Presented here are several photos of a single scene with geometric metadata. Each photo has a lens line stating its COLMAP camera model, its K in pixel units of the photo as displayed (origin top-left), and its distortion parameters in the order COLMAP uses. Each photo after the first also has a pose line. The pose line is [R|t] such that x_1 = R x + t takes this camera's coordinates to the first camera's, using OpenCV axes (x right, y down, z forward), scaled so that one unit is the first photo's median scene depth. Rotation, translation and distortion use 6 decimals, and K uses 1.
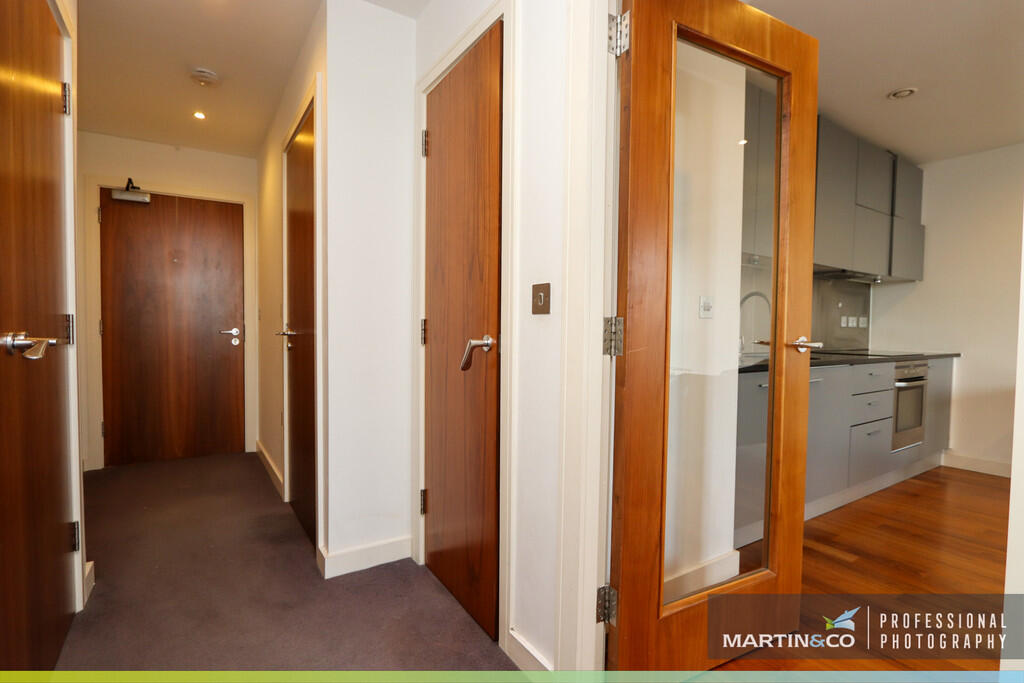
lens RADIAL K [[497.4, 0, 510.5], [0, 497.4, 348.0], [0, 0, 1]] dist [-0.011975, -0.001283]
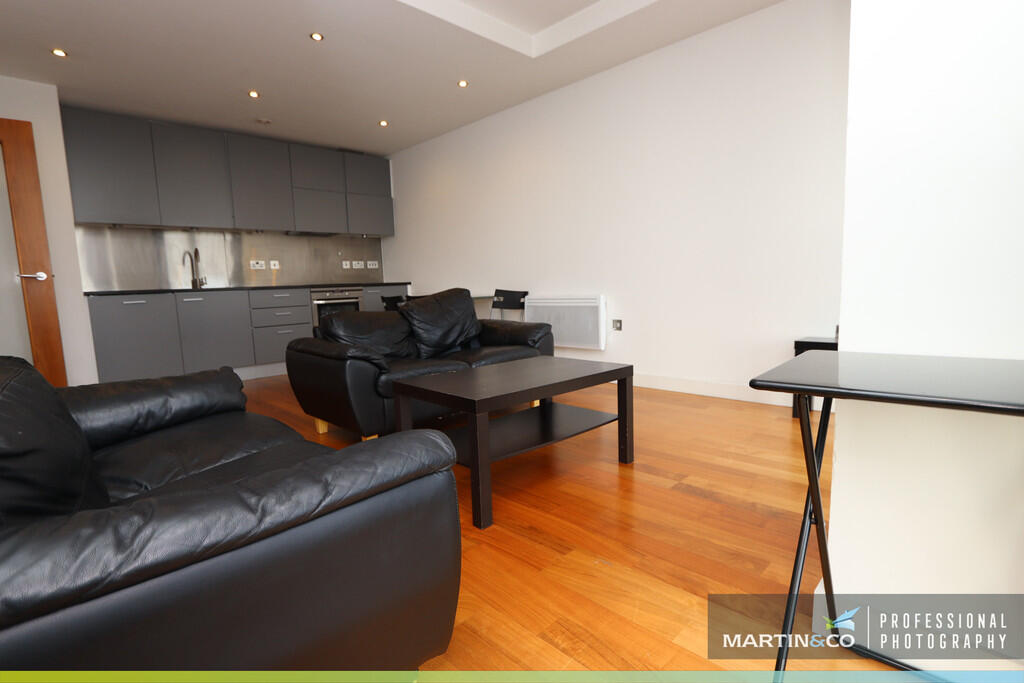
lens RADIAL K [[497.4, 0, 506.5], [0, 497.4, 345.3], [0, 0, 1]] dist [-0.011975, -0.001283]
pose [[0.980442, -0.071635, 0.183309, 0.905926], [0.056530, 0.994660, 0.086348, 0.090604], [-0.188516, -0.074297, 0.979256, -0.596920]]
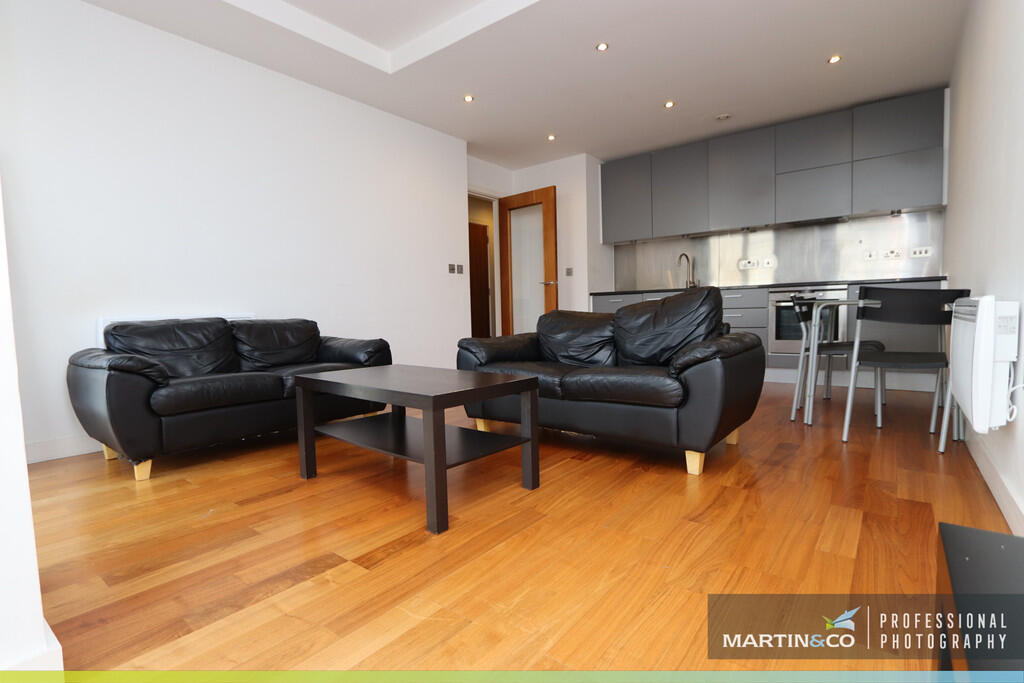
lens RADIAL K [[497.4, 0, 508.5], [0, 497.4, 341.7], [0, 0, 1]] dist [-0.011975, -0.001283]
pose [[0.318370, 0.039691, -0.947135, 1.559011], [-0.010747, 0.999210, 0.038260, 0.112241], [0.947906, -0.002002, 0.318545, -0.127253]]
